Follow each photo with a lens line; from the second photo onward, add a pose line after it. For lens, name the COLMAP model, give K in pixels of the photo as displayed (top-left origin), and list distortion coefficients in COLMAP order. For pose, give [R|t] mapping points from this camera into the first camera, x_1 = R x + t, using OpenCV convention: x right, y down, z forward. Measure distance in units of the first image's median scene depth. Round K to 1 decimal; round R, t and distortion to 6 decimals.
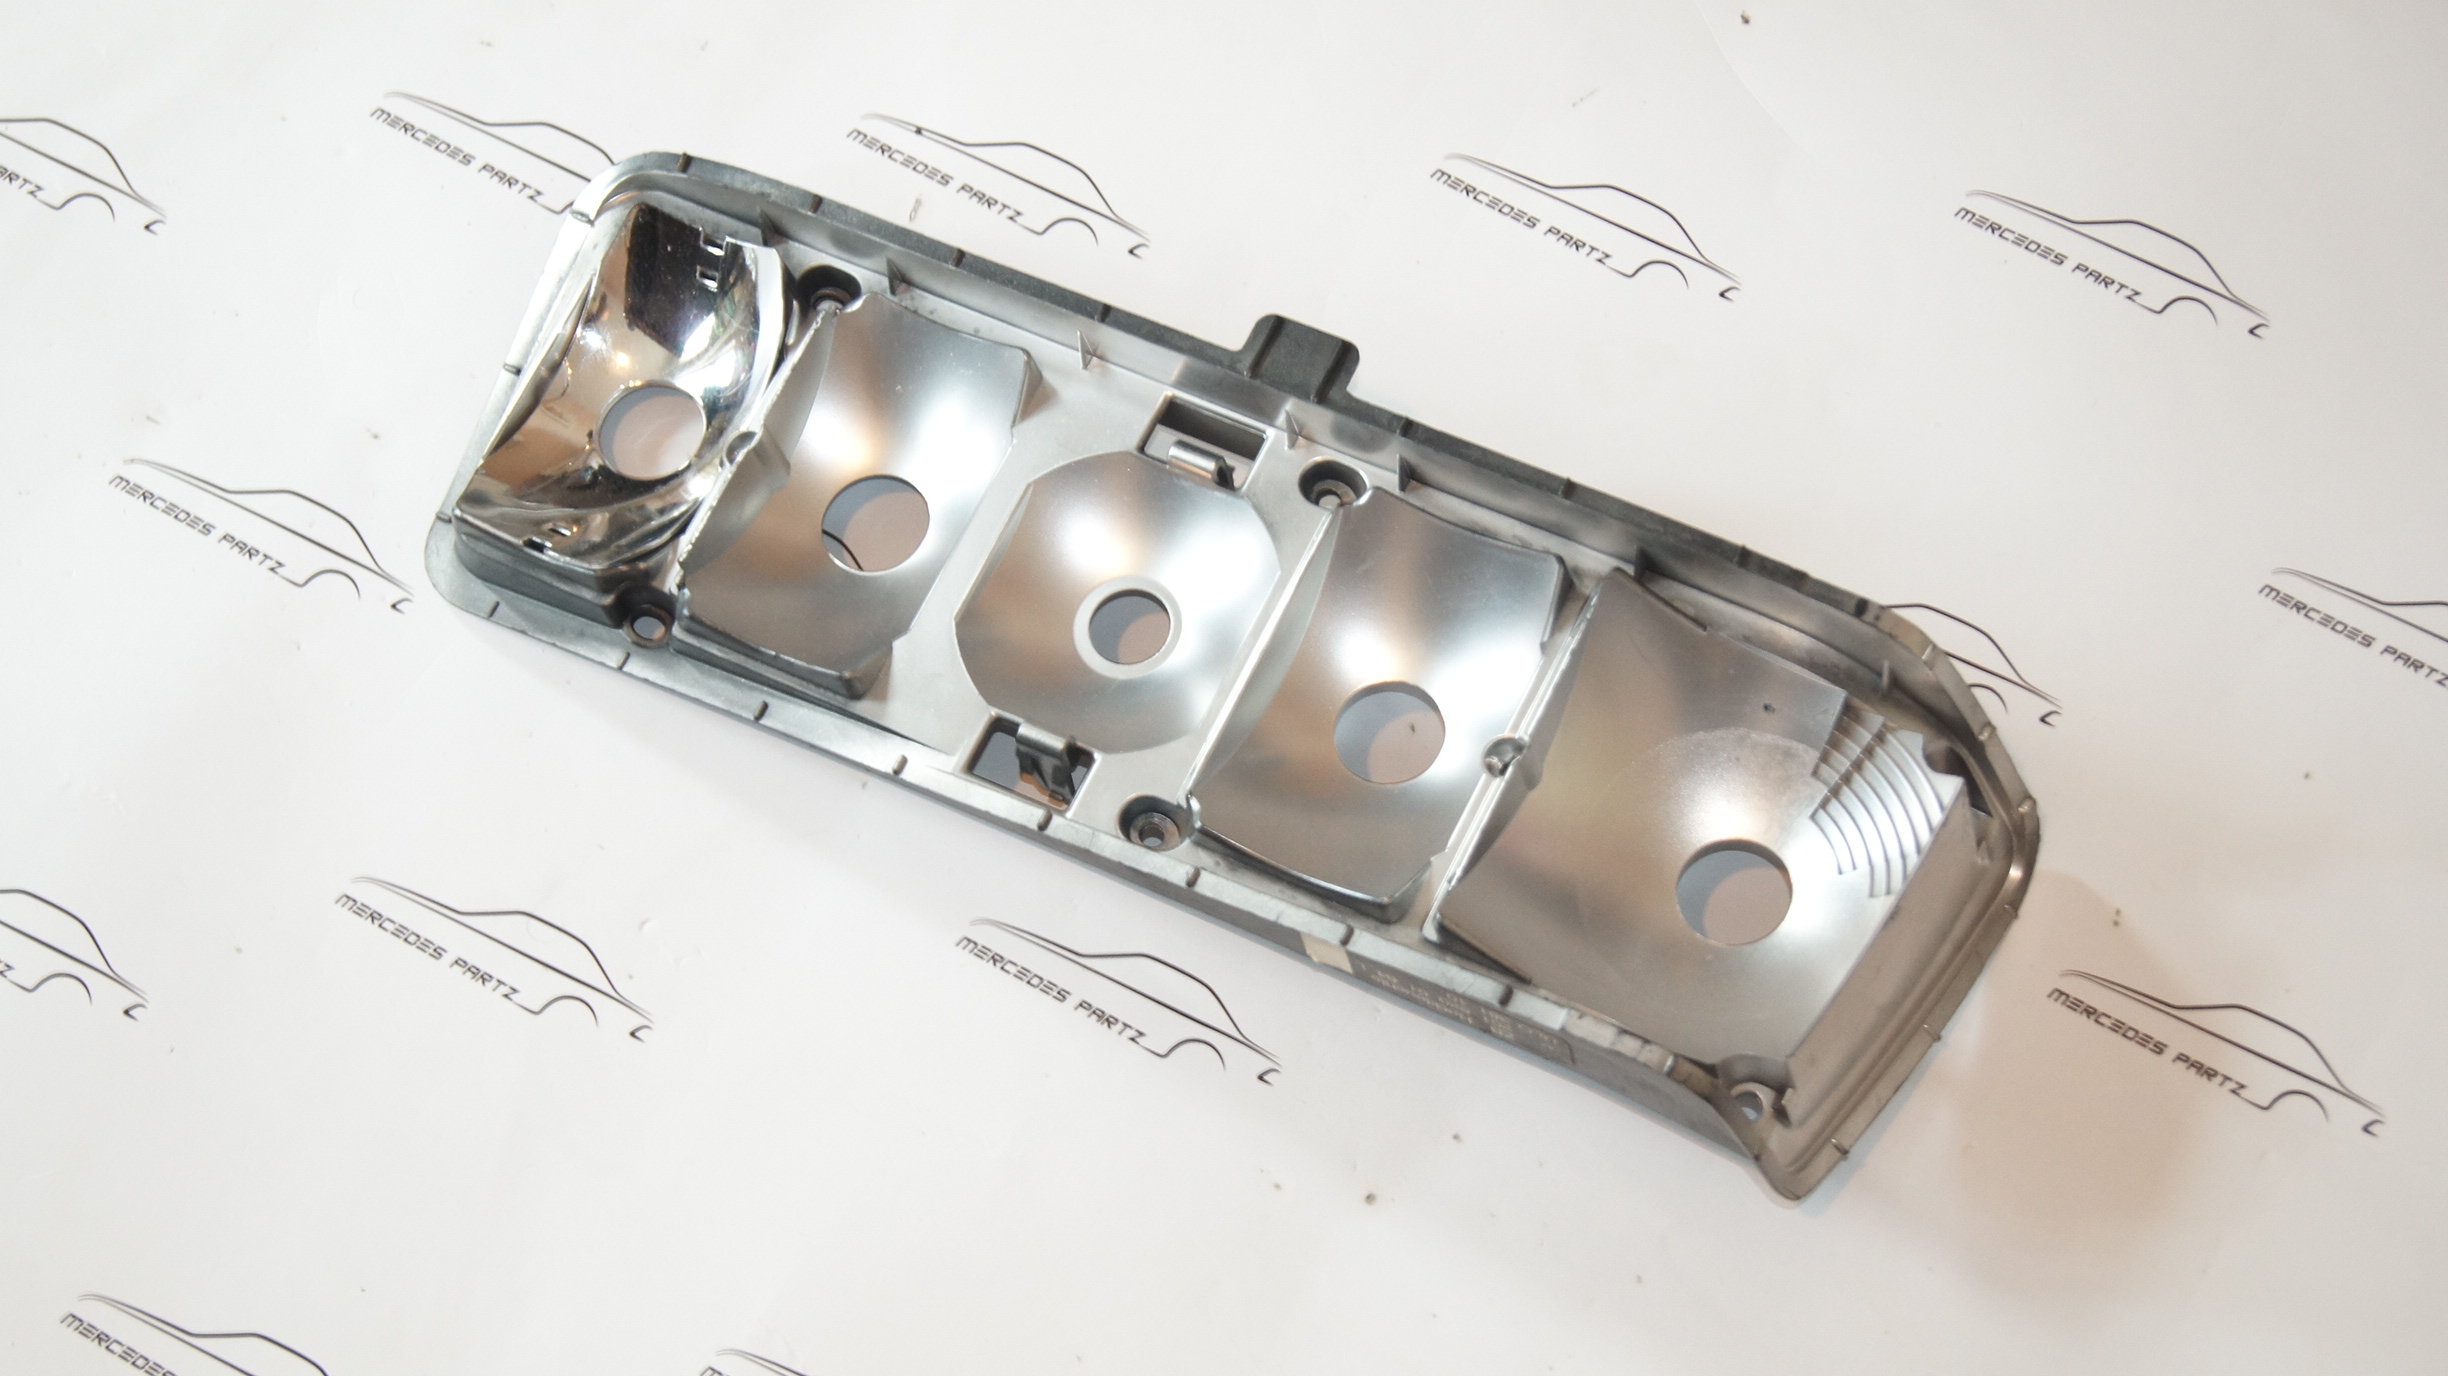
lens RADIAL K [[4355.5, 0, 1224.0], [0, 4355.5, 688.0], [0, 0, 1]] dist [0.001955, -0.185782]
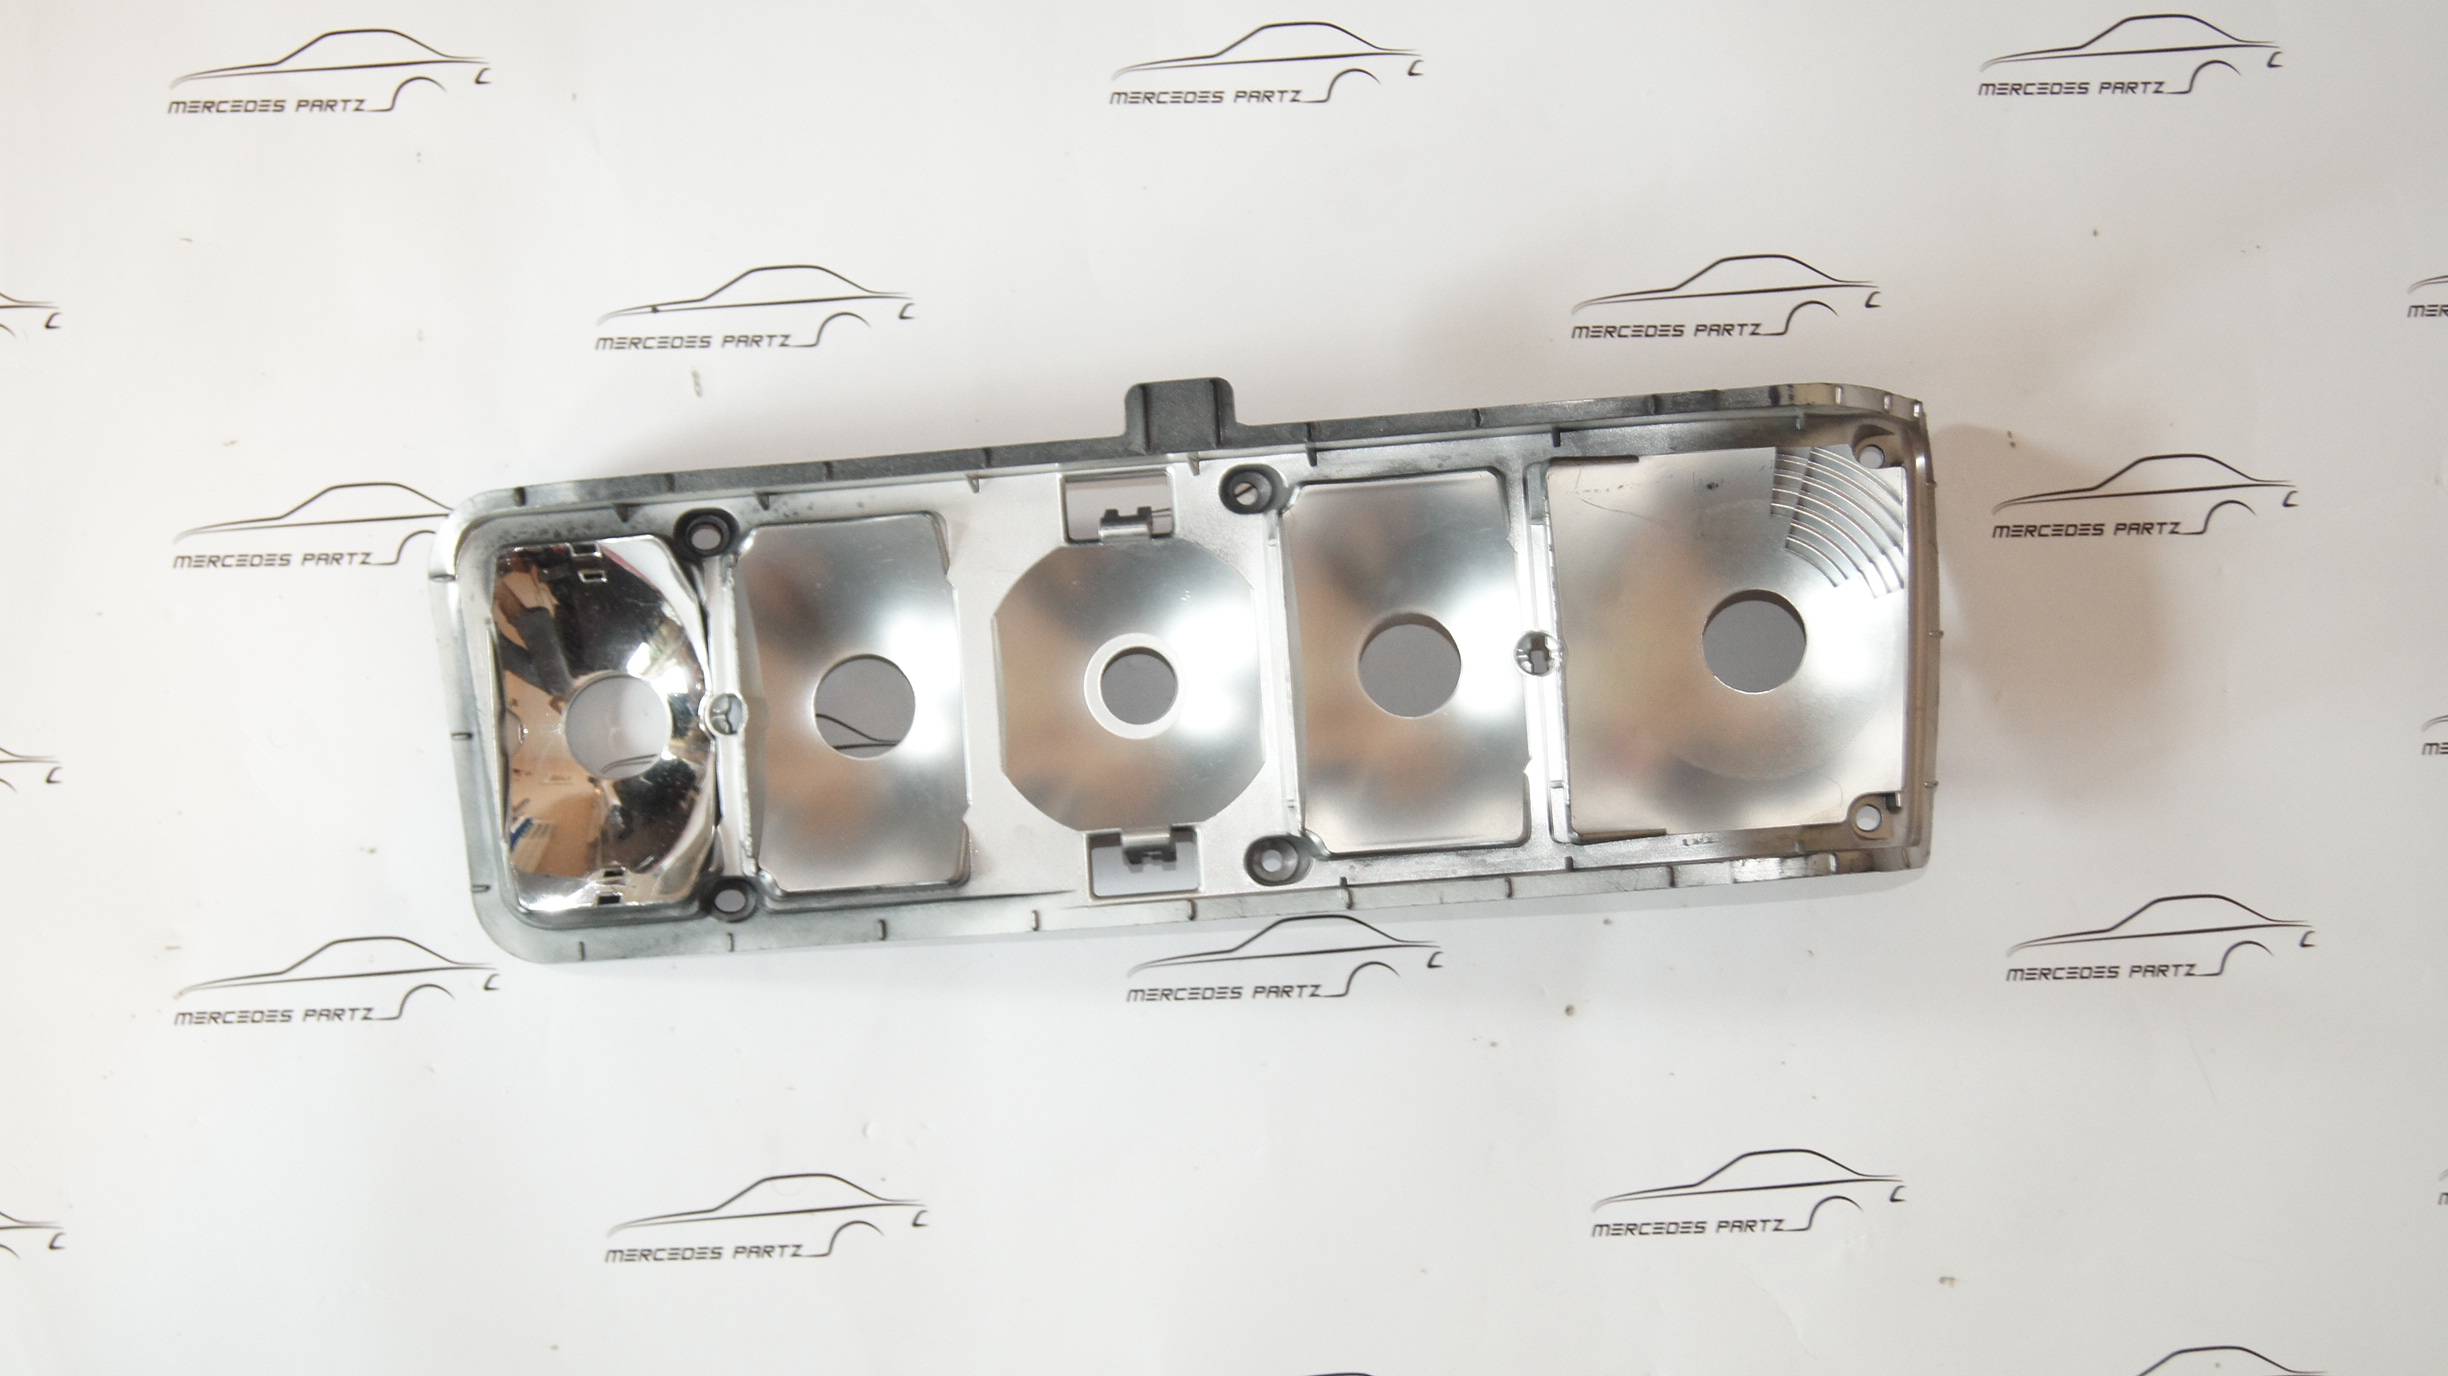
lens RADIAL K [[4355.5, 0, 1224.0], [0, 4355.5, 688.0], [0, 0, 1]] dist [0.001955, -0.185782]
pose [[0.857923, -0.505743, 0.090510, -0.100416], [0.457666, 0.832327, 0.312687, -0.337166], [-0.233473, -0.226838, 0.945534, -0.015736]]
